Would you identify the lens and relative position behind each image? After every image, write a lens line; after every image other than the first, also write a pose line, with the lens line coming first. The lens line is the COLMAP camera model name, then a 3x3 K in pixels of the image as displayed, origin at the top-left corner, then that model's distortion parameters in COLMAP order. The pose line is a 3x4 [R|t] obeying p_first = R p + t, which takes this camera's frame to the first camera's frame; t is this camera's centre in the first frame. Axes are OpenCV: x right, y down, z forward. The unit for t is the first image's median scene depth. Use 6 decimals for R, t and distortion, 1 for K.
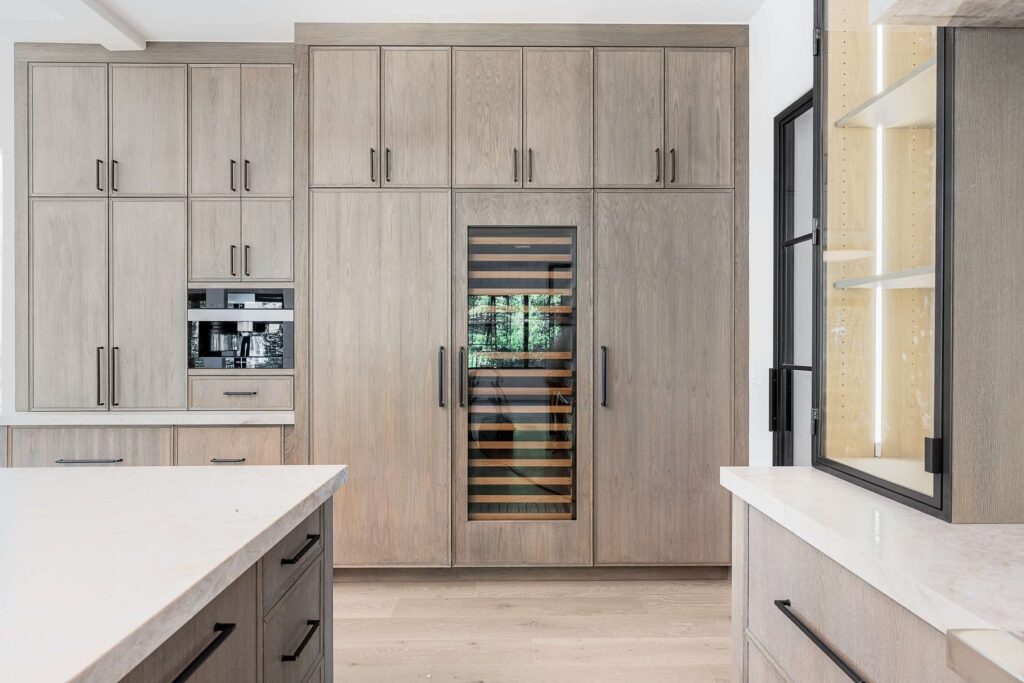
lens RADIAL K [[516.3, 0, 514.2], [0, 516.3, 345.8], [0, 0, 1]] dist [0.001306, 0.000660]
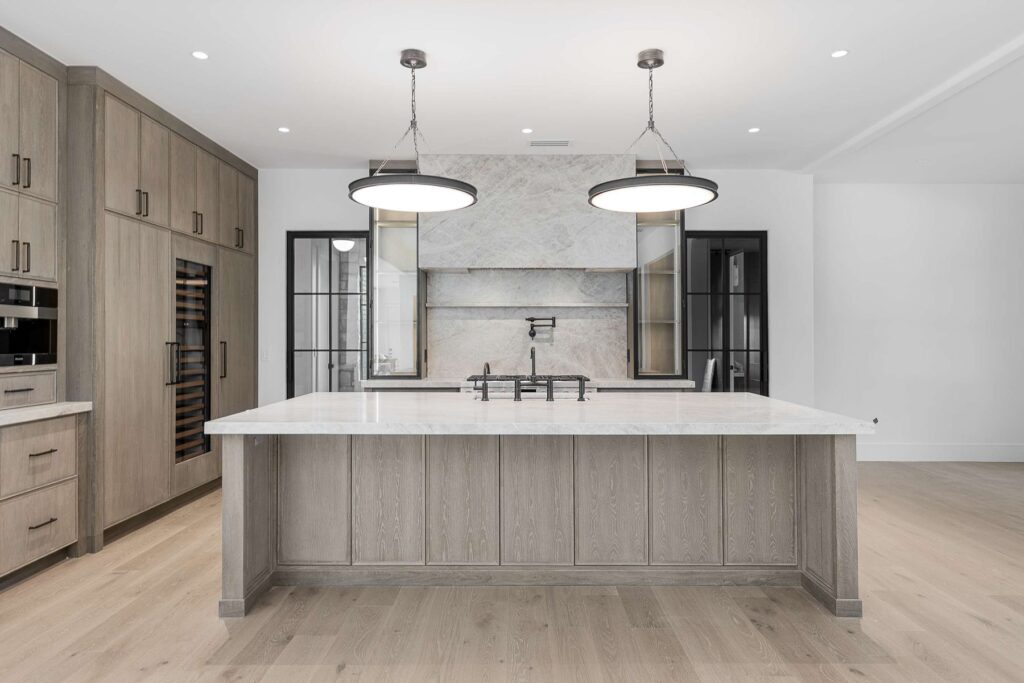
lens RADIAL K [[636.2, 0, 512.0], [0, 636.2, 341.5], [0, 0, 1]] dist [0.003700, 0.000211]
pose [[0.022789, -0.001805, 0.999739, -1.758091], [0.010904, 0.999939, 0.001557, 0.006690], [-0.999681, 0.010866, 0.022808, 0.030356]]
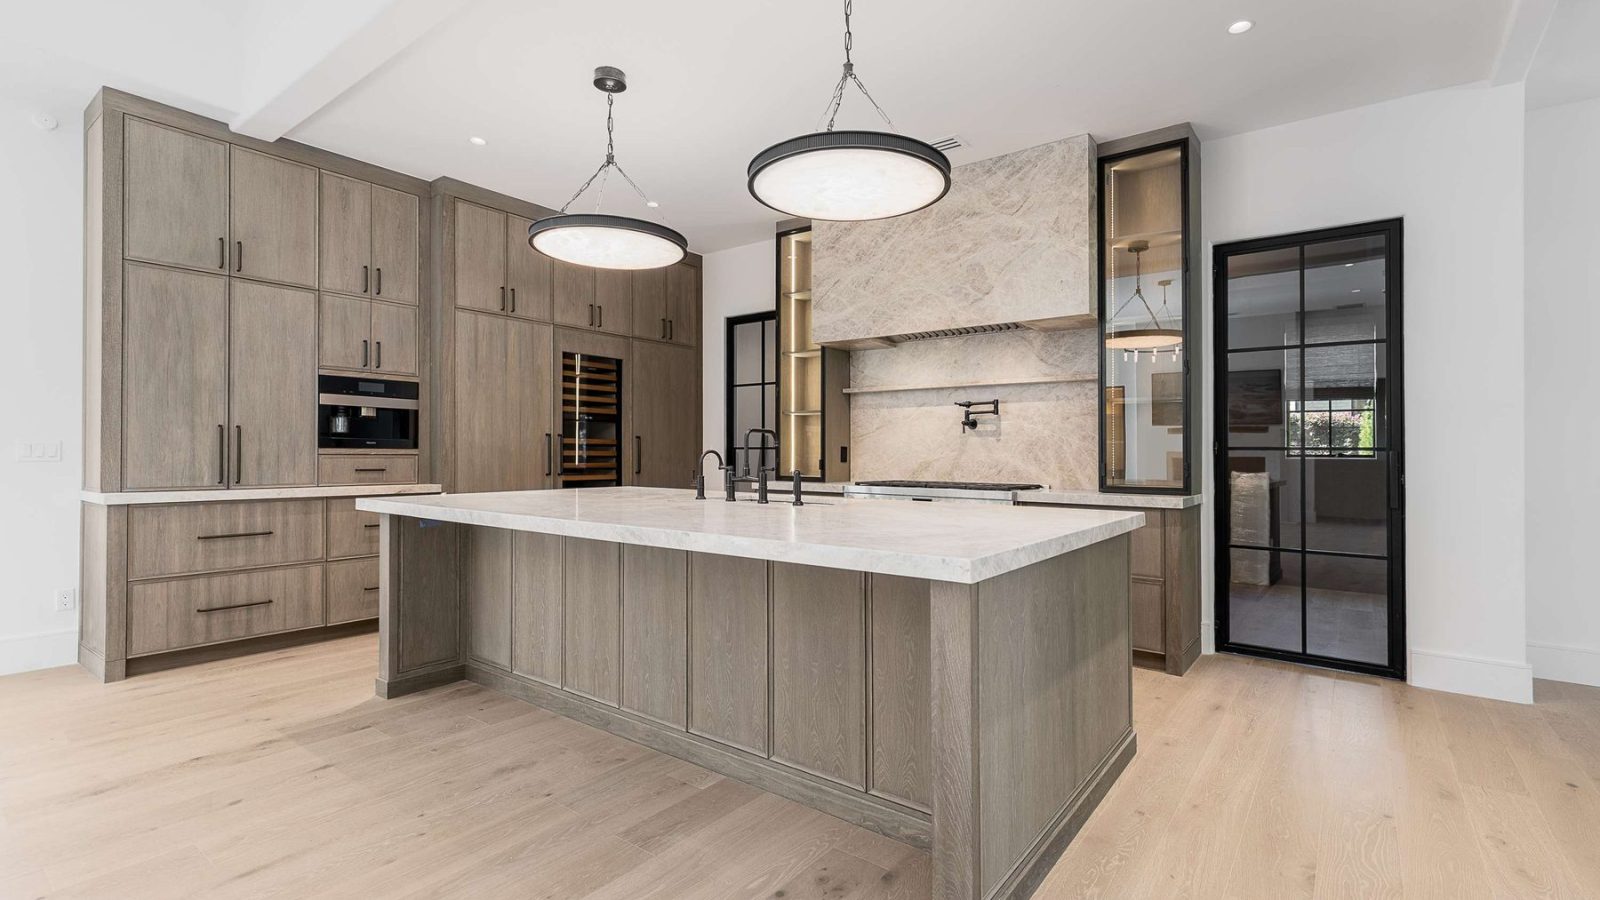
lens RADIAL K [[722.2, 0, 803.8], [0, 722.2, 460.6], [0, 0, 1]] dist [0.007350, -0.000150]
pose [[0.616677, -0.000735, 0.787216, -1.220736], [-0.000068, 1.000000, 0.000987, 0.070818], [-0.787216, -0.000662, 0.616676, -0.758614]]
